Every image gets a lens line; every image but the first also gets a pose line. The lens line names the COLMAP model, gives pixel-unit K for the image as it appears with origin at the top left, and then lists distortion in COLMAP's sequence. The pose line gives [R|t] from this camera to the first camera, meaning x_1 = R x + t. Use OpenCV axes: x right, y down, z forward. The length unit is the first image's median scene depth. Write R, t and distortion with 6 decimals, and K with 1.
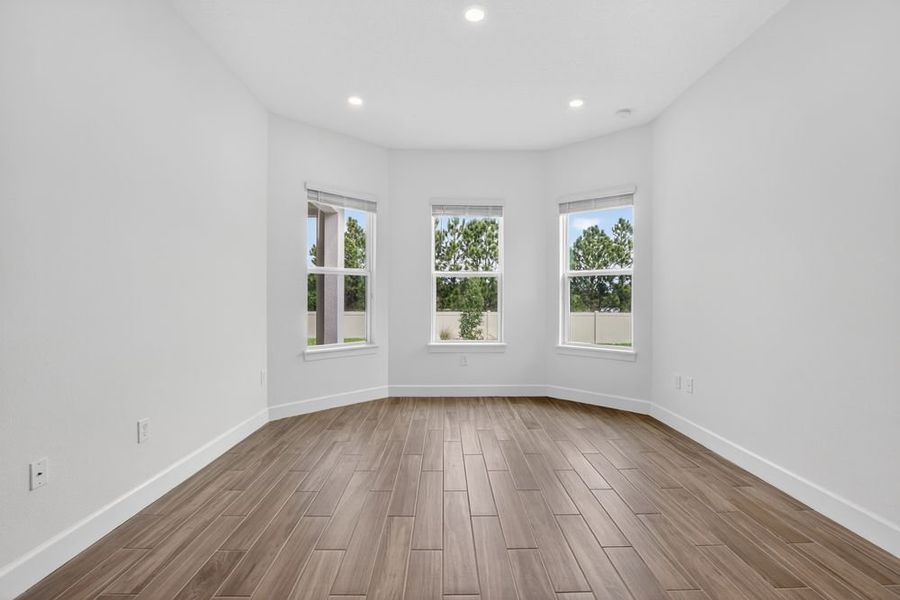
lens RADIAL K [[410.2, 0, 450.0], [0, 410.2, 300.0], [0, 0, 1]] dist [-0.050393, 0.017132]
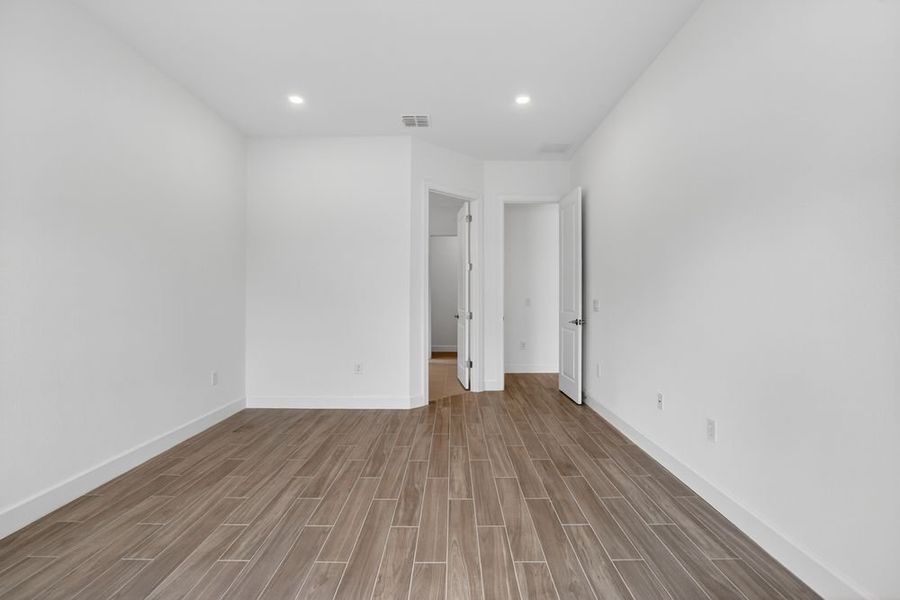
lens RADIAL K [[410.2, 0, 450.0], [0, 410.2, 300.0], [0, 0, 1]] dist [-0.050393, 0.017132]
pose [[-0.999758, -0.000807, 0.021967, -0.060902], [-0.000506, 0.999906, 0.013725, -0.012809], [-0.021976, 0.013711, -0.999664, 1.103156]]
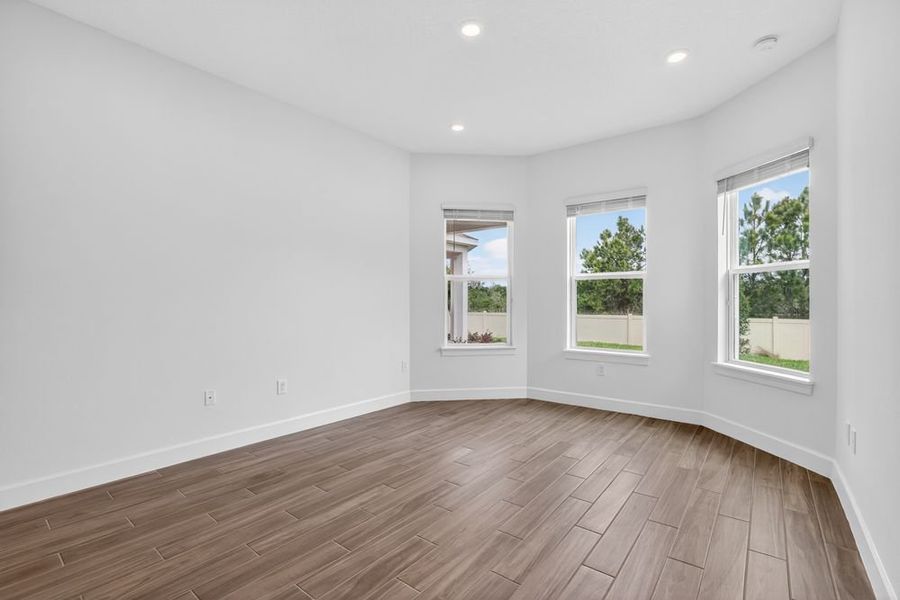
lens RADIAL K [[410.2, 0, 450.0], [0, 410.2, 300.0], [0, 0, 1]] dist [-0.050393, 0.017132]
pose [[0.773247, -0.003530, -0.634096, 0.411118], [-0.000541, 0.999980, -0.006228, -0.003709], [0.634105, 0.005159, 0.773230, 0.098342]]
